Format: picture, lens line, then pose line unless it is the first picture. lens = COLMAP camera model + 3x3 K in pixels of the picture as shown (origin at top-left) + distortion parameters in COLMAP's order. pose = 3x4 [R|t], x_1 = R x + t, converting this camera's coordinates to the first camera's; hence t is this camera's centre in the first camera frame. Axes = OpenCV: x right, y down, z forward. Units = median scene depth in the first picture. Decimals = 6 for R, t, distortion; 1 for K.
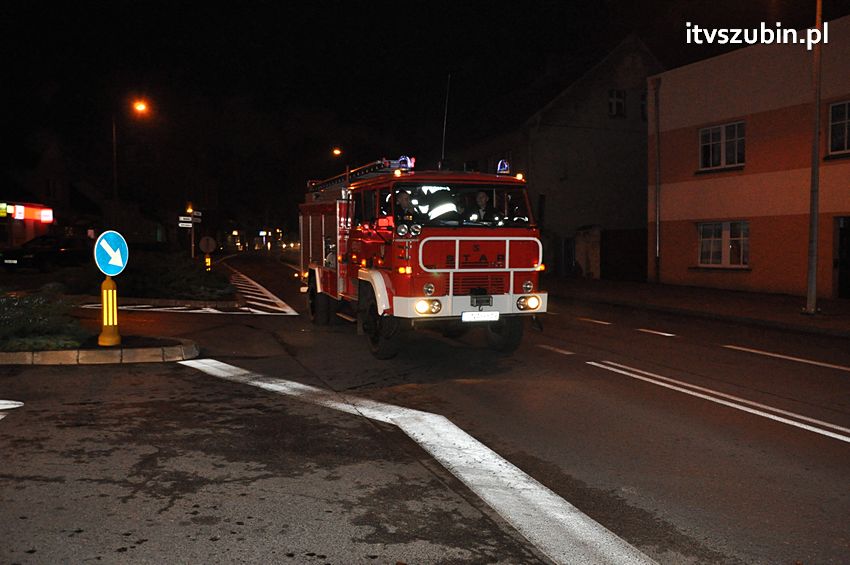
lens RADIAL K [[677.9, 0, 425.0], [0, 677.9, 282.5], [0, 0, 1]] dist [-0.164810, 0.153691]
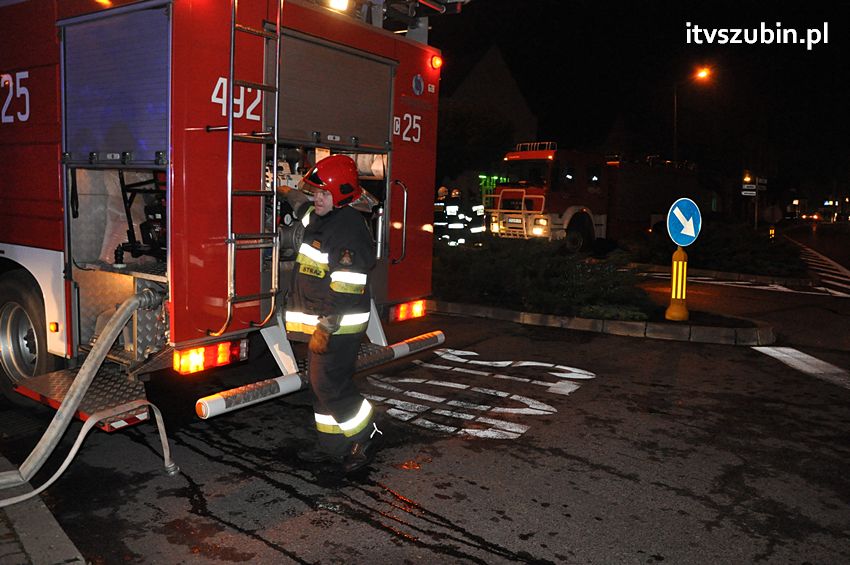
lens RADIAL K [[677.9, 0, 425.0], [0, 677.9, 282.5], [0, 0, 1]] dist [-0.164810, 0.153691]
pose [[0.704044, 0.071260, -0.706572, -0.095092], [-0.038583, 0.997321, 0.062139, -0.004354], [0.709108, -0.016487, 0.704907, 0.109891]]
